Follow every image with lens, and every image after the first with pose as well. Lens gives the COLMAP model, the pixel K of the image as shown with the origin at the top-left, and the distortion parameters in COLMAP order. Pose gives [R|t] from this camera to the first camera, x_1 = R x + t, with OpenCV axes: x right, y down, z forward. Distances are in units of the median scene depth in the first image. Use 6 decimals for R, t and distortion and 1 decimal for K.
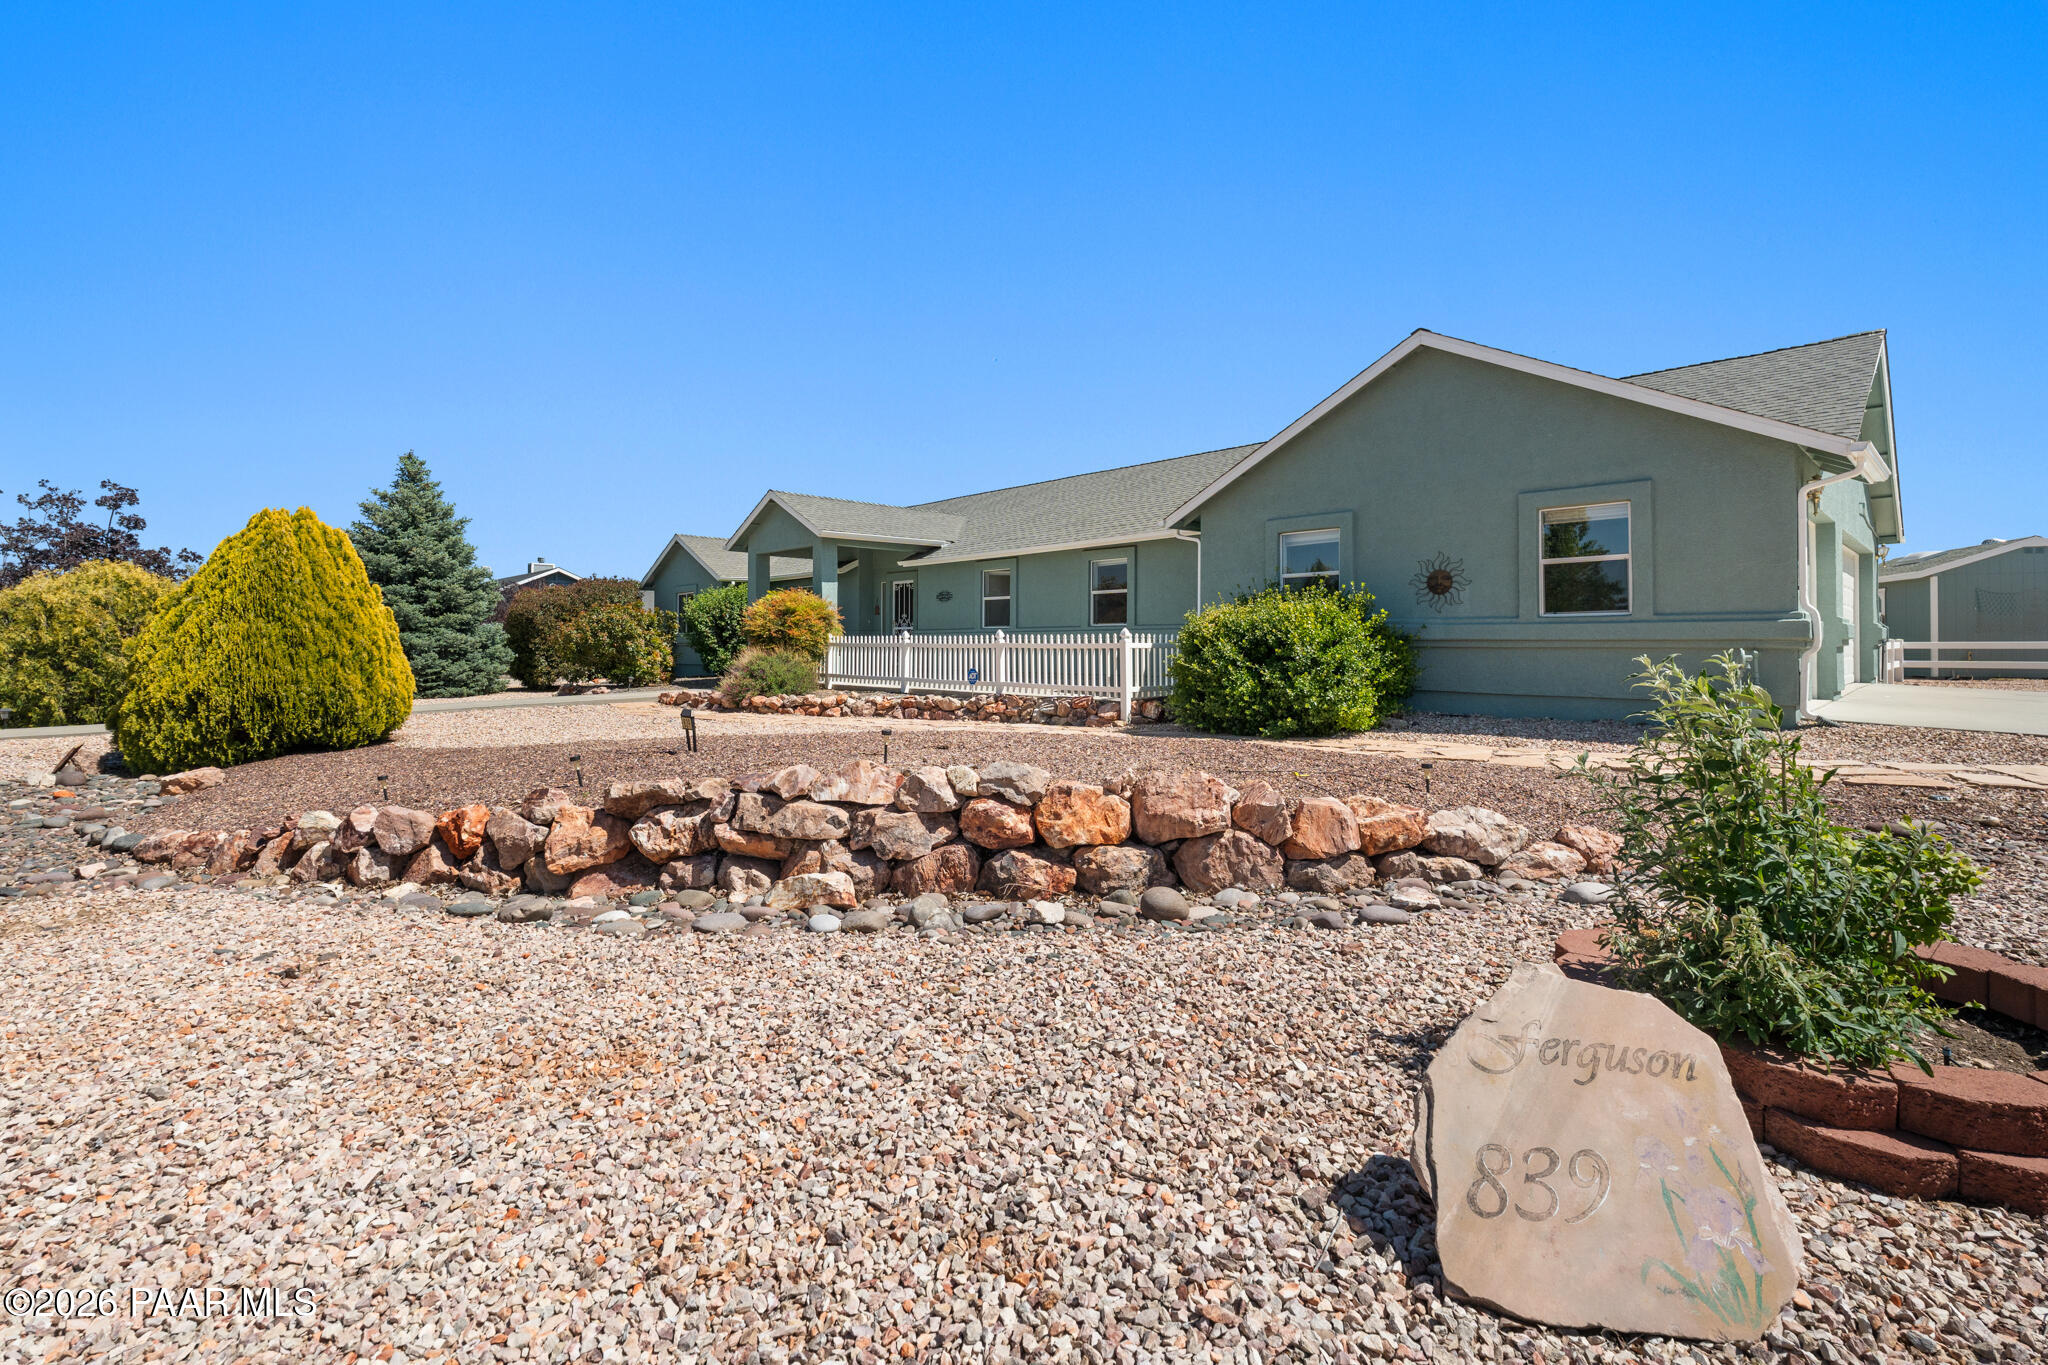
lens RADIAL K [[905.7, 0, 1025.3], [0, 905.7, 671.8], [0, 0, 1]] dist [-0.005411, 0.001476]
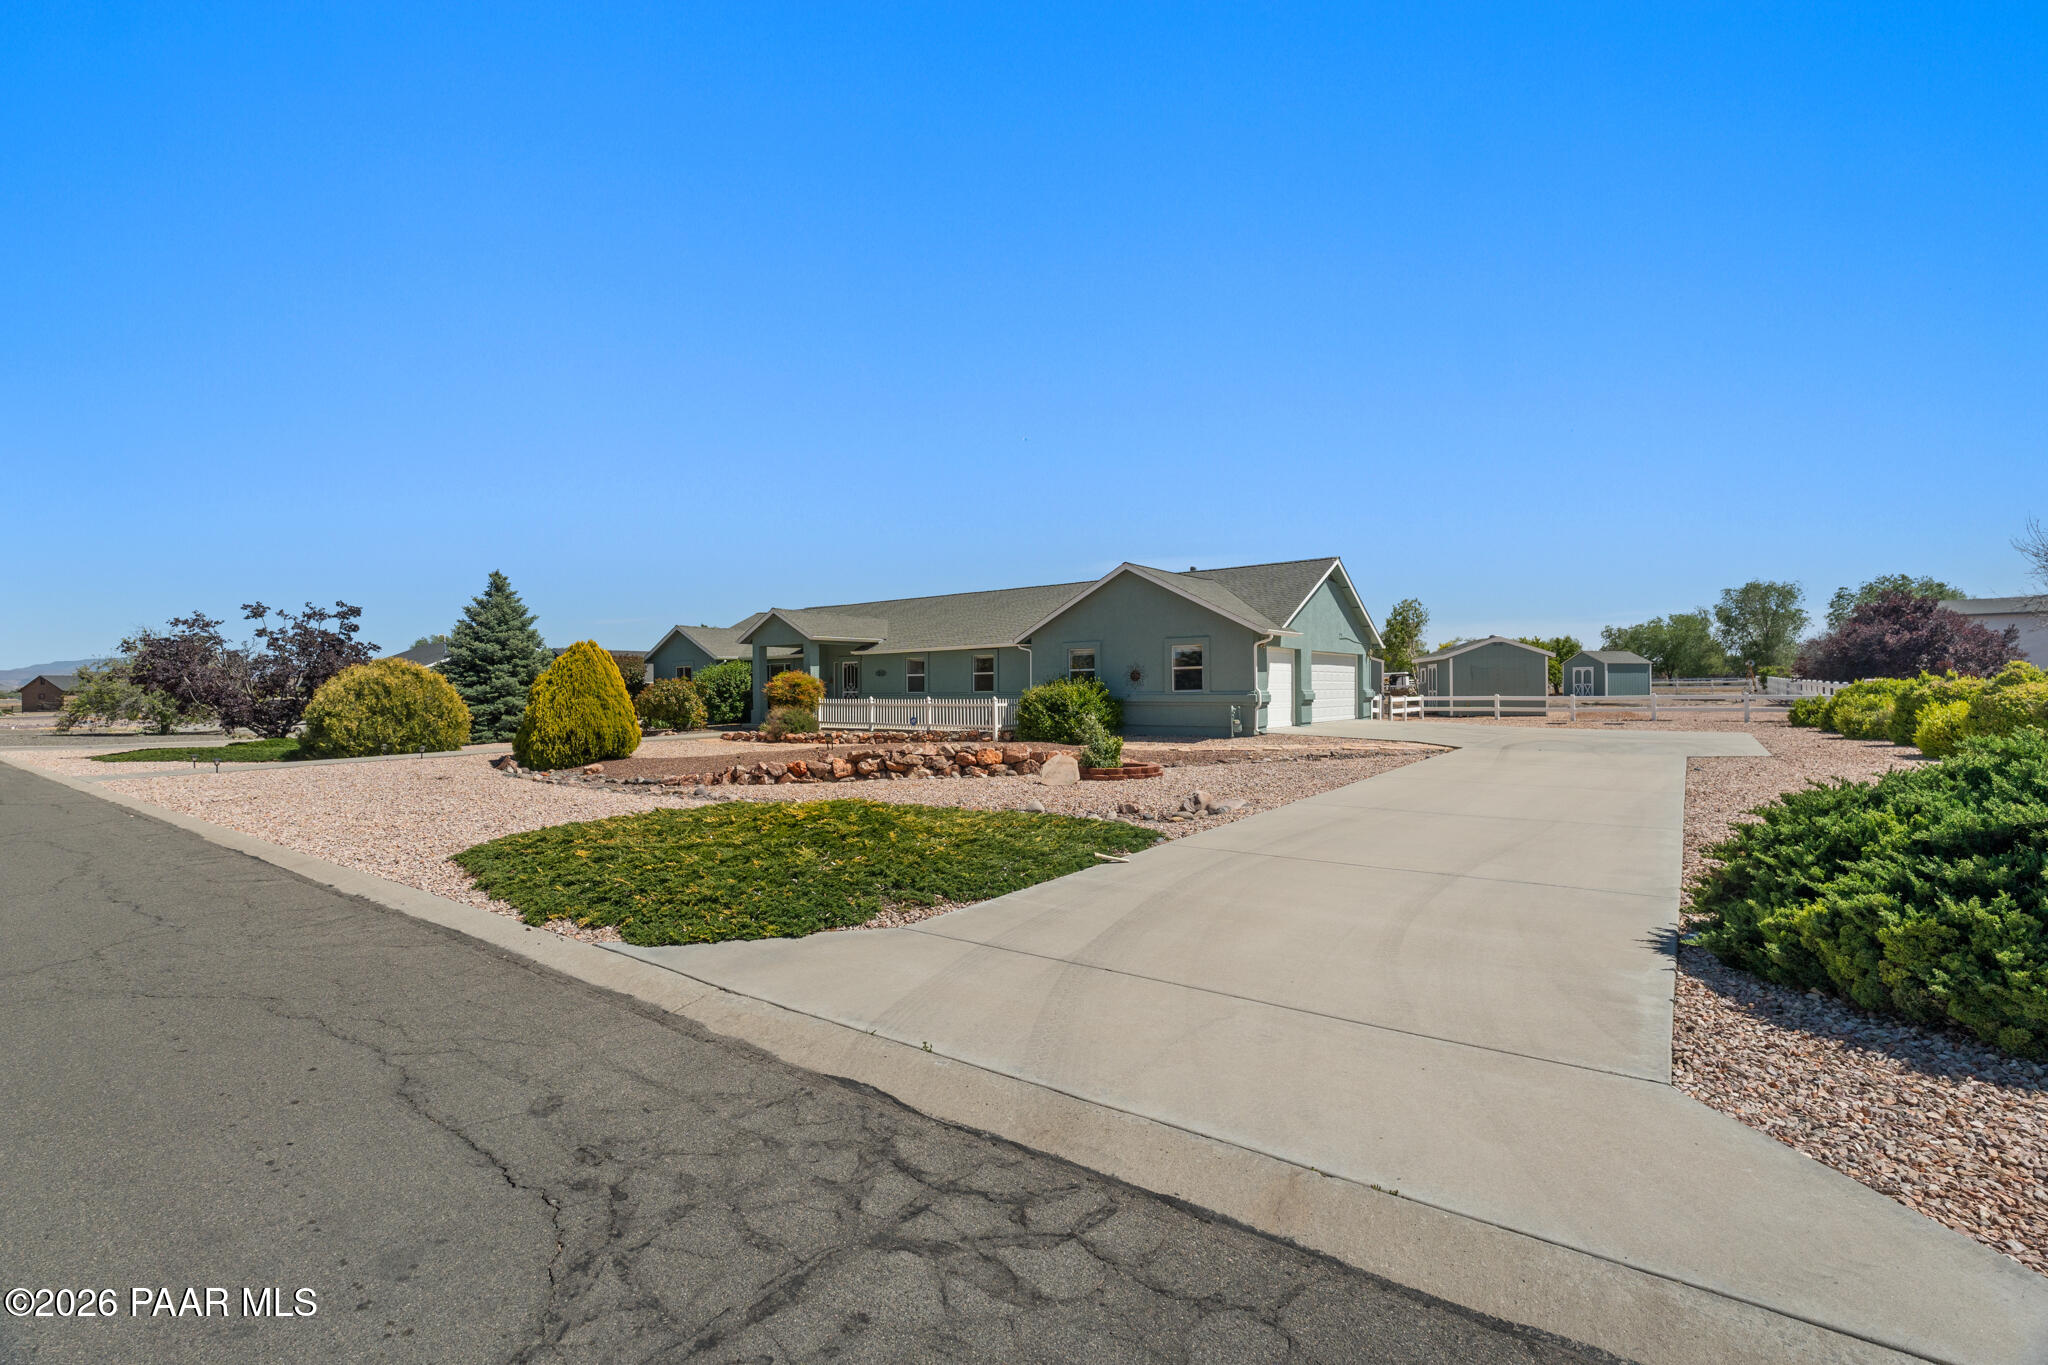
lens RADIAL K [[905.7, 0, 1025.5], [0, 905.7, 685.1], [0, 0, 1]] dist [-0.005411, 0.001476]
pose [[0.987129, -0.004450, 0.159867, -0.150050], [0.010652, 0.999223, -0.037956, 0.005008], [-0.159574, 0.039170, 0.986409, -1.050569]]
